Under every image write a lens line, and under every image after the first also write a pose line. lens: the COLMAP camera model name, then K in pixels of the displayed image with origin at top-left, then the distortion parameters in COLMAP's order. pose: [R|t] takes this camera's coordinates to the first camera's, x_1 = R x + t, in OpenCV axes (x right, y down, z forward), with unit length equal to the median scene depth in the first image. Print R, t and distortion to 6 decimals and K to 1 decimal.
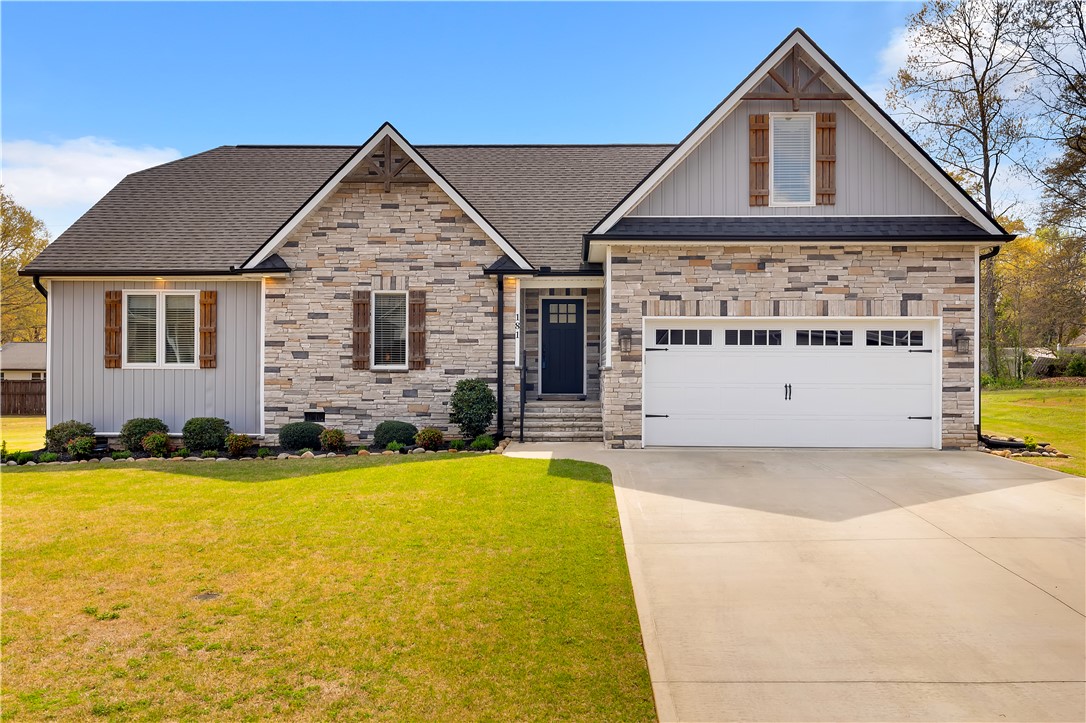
lens RADIAL K [[902.7, 0, 544.1], [0, 902.7, 360.3], [0, 0, 1]] dist [0.001937, 0.003504]
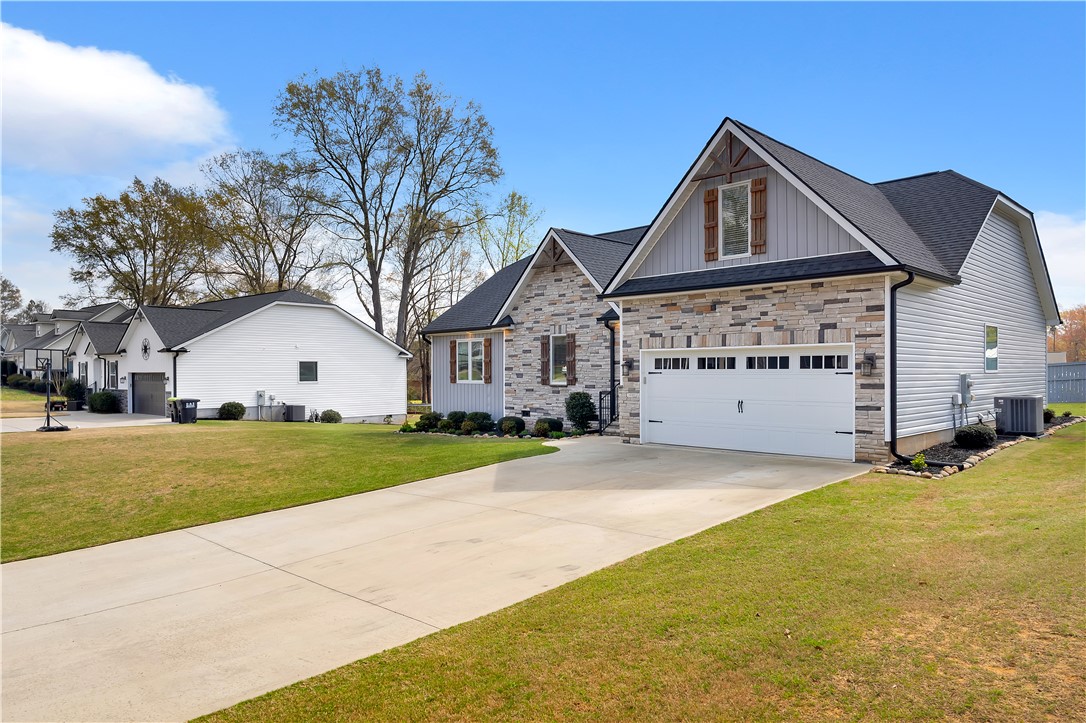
lens RADIAL K [[715.3, 0, 543.9], [0, 715.3, 372.8], [0, 0, 1]] dist [-0.002124, -0.000305]
pose [[0.727354, -0.005229, -0.686243, 0.661274], [0.012723, 0.999902, 0.005866, -0.018314], [0.686145, -0.012998, 0.727349, 0.082892]]
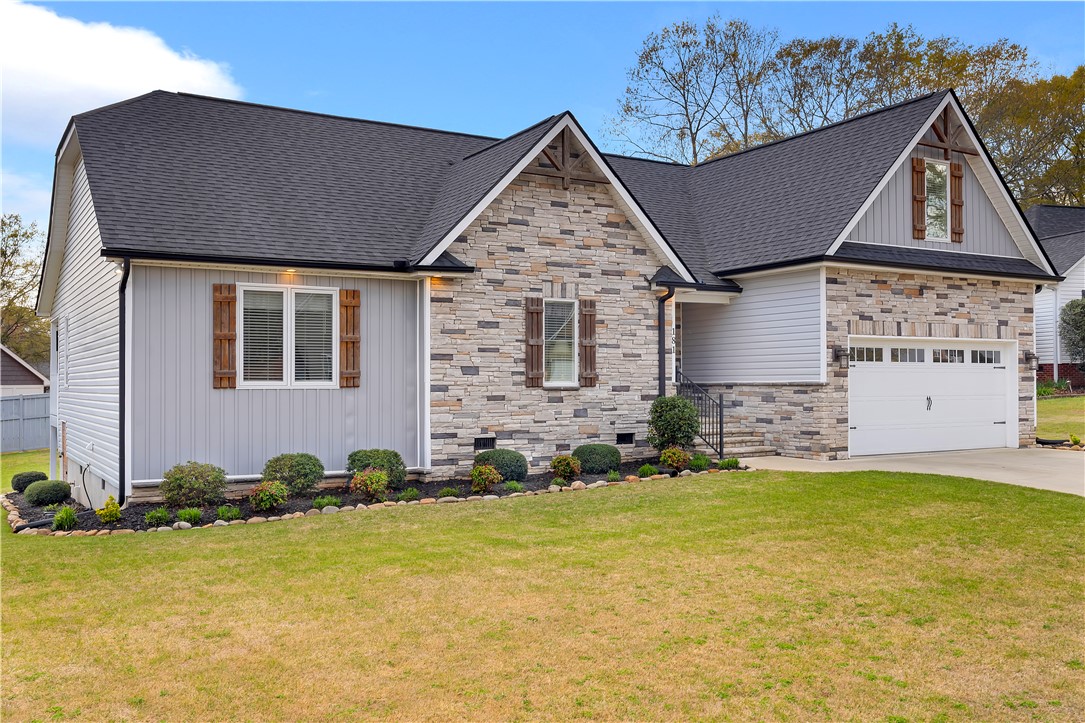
lens RADIAL K [[988.0, 0, 542.5], [0, 988.0, 361.5], [0, 0, 1]] dist [0.002317, 0.001301]
pose [[0.841897, 0.004740, 0.539617, -0.716105], [0.001664, 0.999934, -0.011380, -0.003868], [-0.539635, 0.010479, 0.841834, 0.186944]]
